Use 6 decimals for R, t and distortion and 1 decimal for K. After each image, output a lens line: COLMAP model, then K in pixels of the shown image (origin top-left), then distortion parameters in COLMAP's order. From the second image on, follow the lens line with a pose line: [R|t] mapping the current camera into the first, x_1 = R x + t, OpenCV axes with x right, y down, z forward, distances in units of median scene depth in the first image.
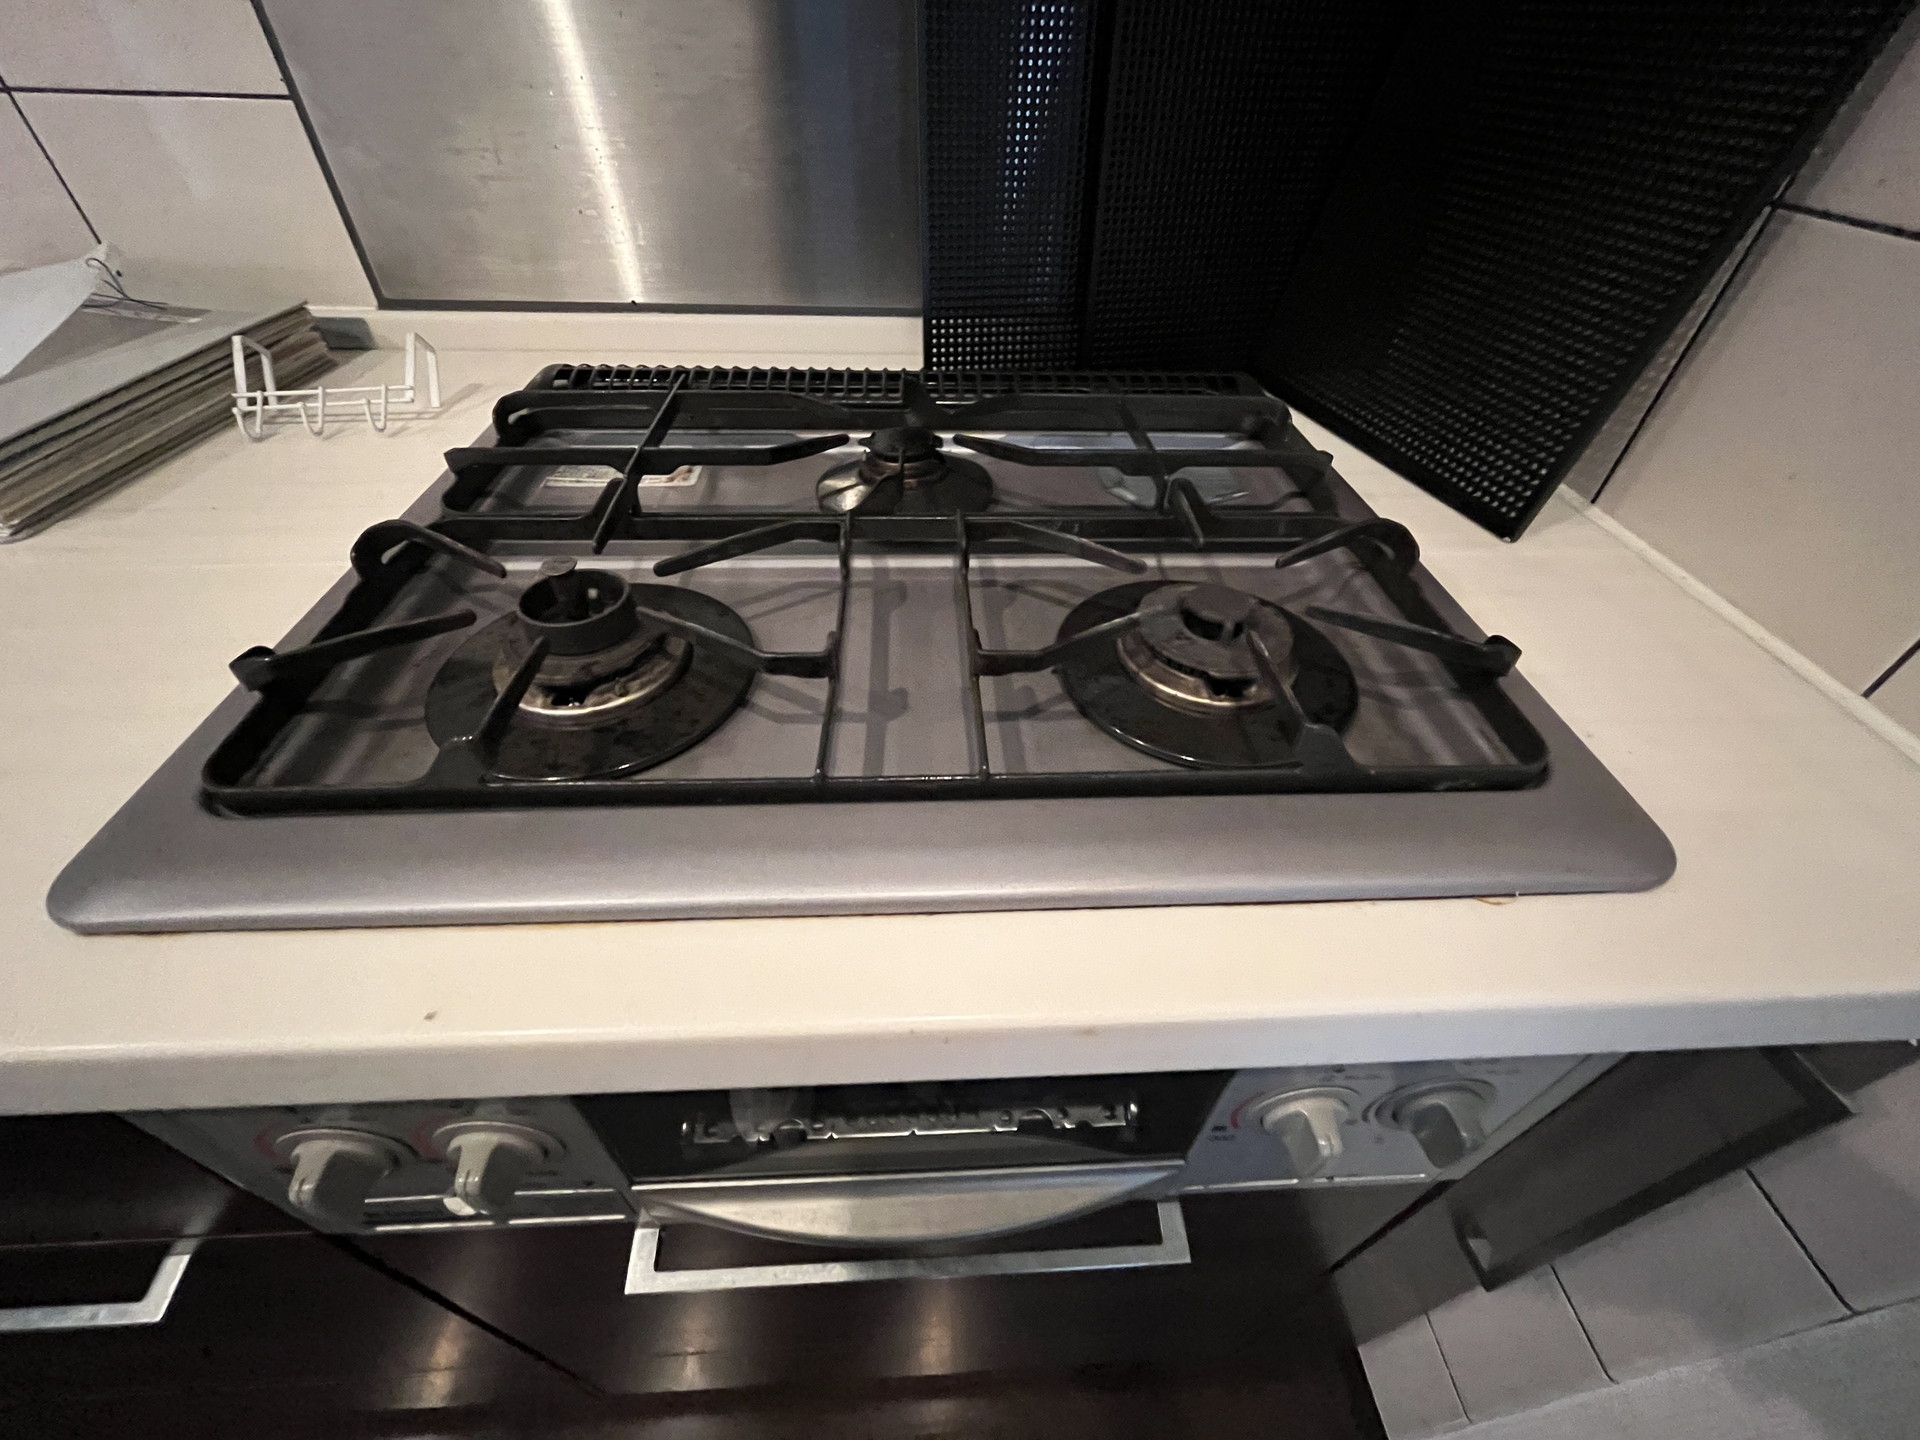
lens RADIAL K [[786.1, 0, 954.0], [0, 786.1, 723.9], [0, 0, 1]] dist [-0.000444, -0.000329]
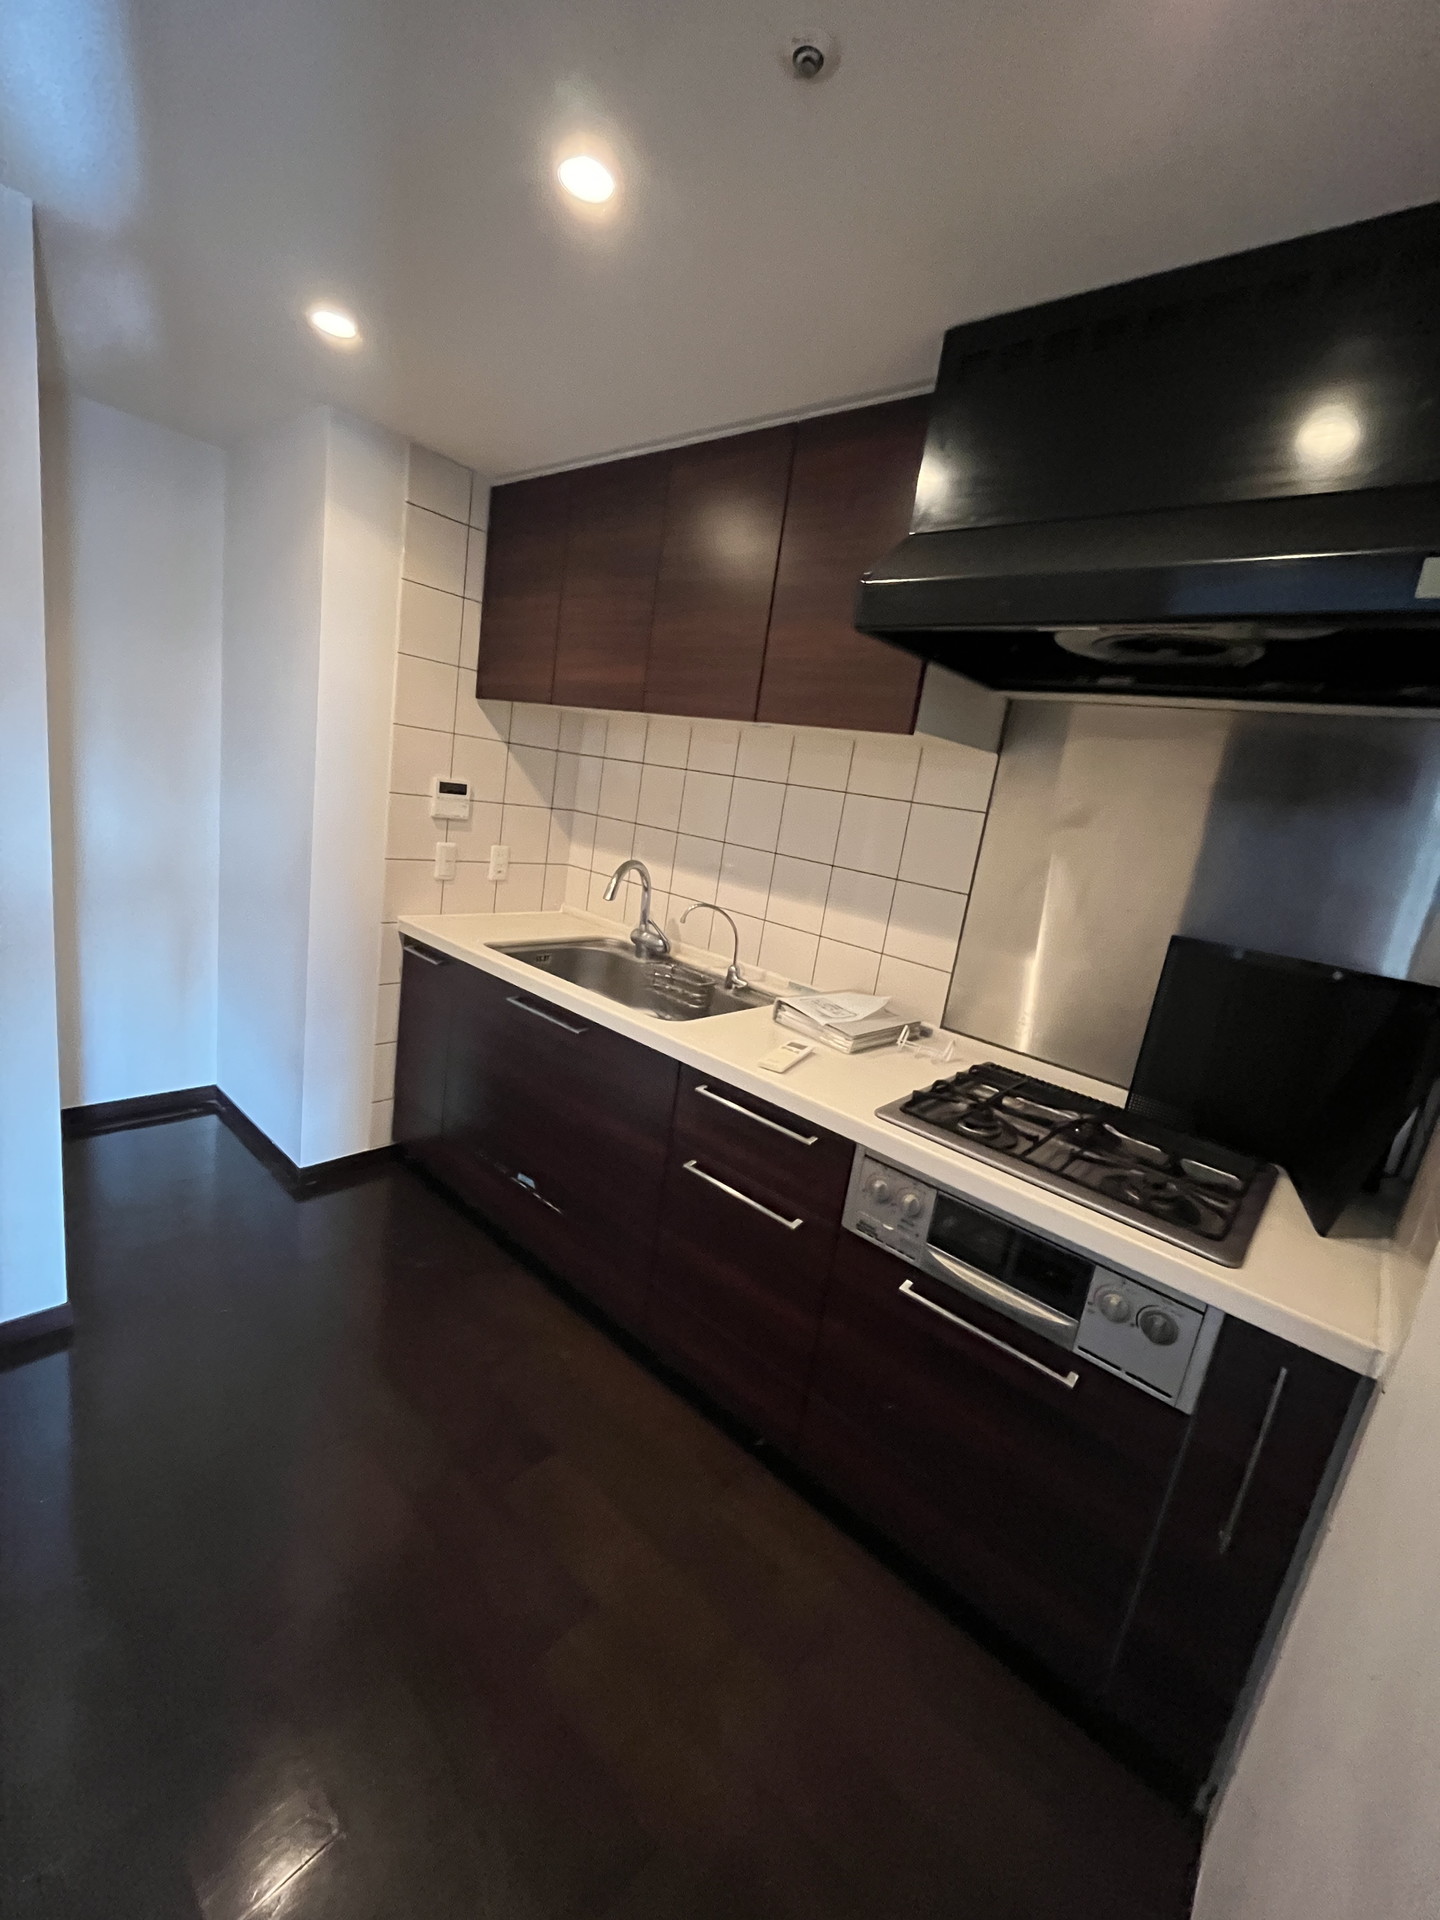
lens RADIAL K [[786.1, 0, 716.5], [0, 786.1, 957.3], [0, 0, 1]] dist [-0.000444, -0.000329]
pose [[0.714315, 0.225744, -0.662415, 0.756205], [-0.559024, 0.753490, -0.346043, 1.020550], [0.421006, 0.617489, 0.664425, -1.980459]]
